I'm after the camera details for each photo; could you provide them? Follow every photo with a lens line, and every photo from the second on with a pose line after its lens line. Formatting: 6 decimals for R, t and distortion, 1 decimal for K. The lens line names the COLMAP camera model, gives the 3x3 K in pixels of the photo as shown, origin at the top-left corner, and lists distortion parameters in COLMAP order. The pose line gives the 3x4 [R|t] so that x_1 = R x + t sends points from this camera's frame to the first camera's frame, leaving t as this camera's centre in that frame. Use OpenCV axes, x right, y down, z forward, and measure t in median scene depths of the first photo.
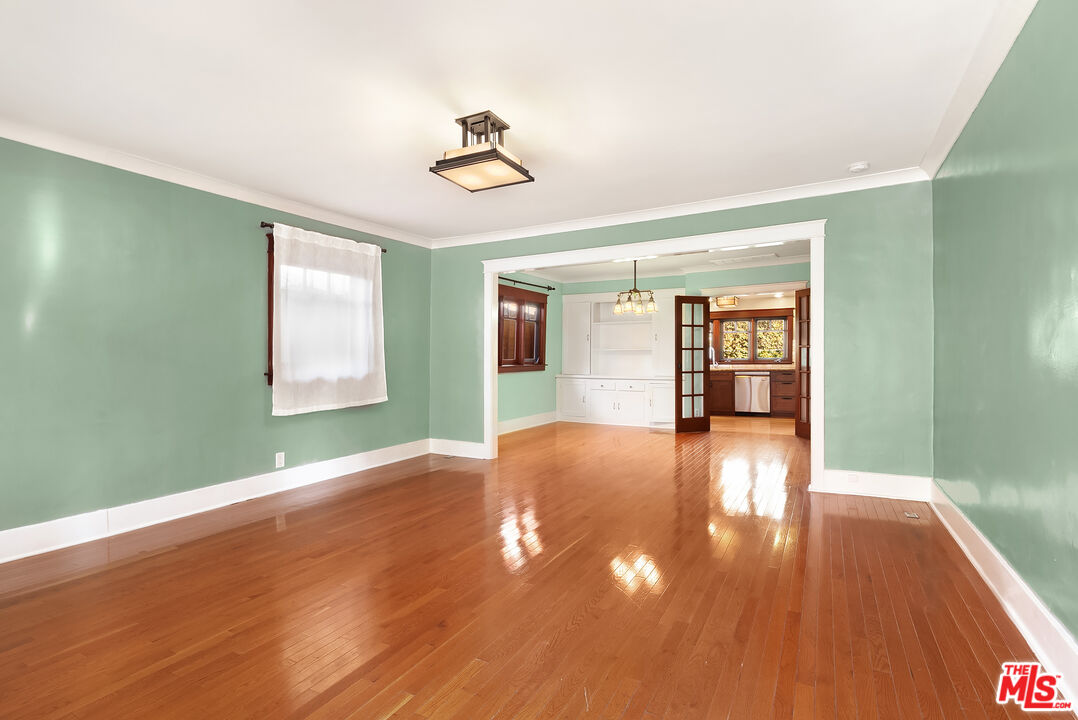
lens RADIAL K [[527.2, 0, 532.3], [0, 527.2, 356.1], [0, 0, 1]] dist [0.030190, 0.000421]
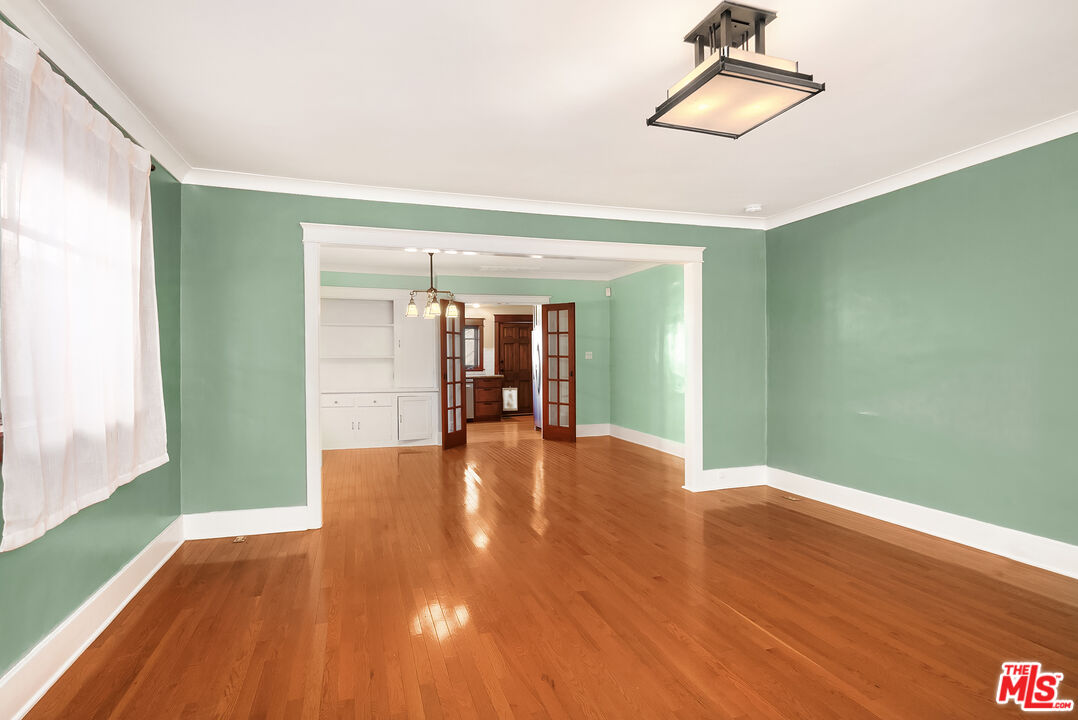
lens RADIAL K [[527.2, 0, 537.4], [0, 527.2, 361.6], [0, 0, 1]] dist [0.030190, 0.000421]
pose [[0.668362, -0.009088, 0.743781, -0.326085], [0.010121, 0.999944, 0.003123, -0.008600], [-0.743768, 0.005440, 0.668416, 0.298095]]
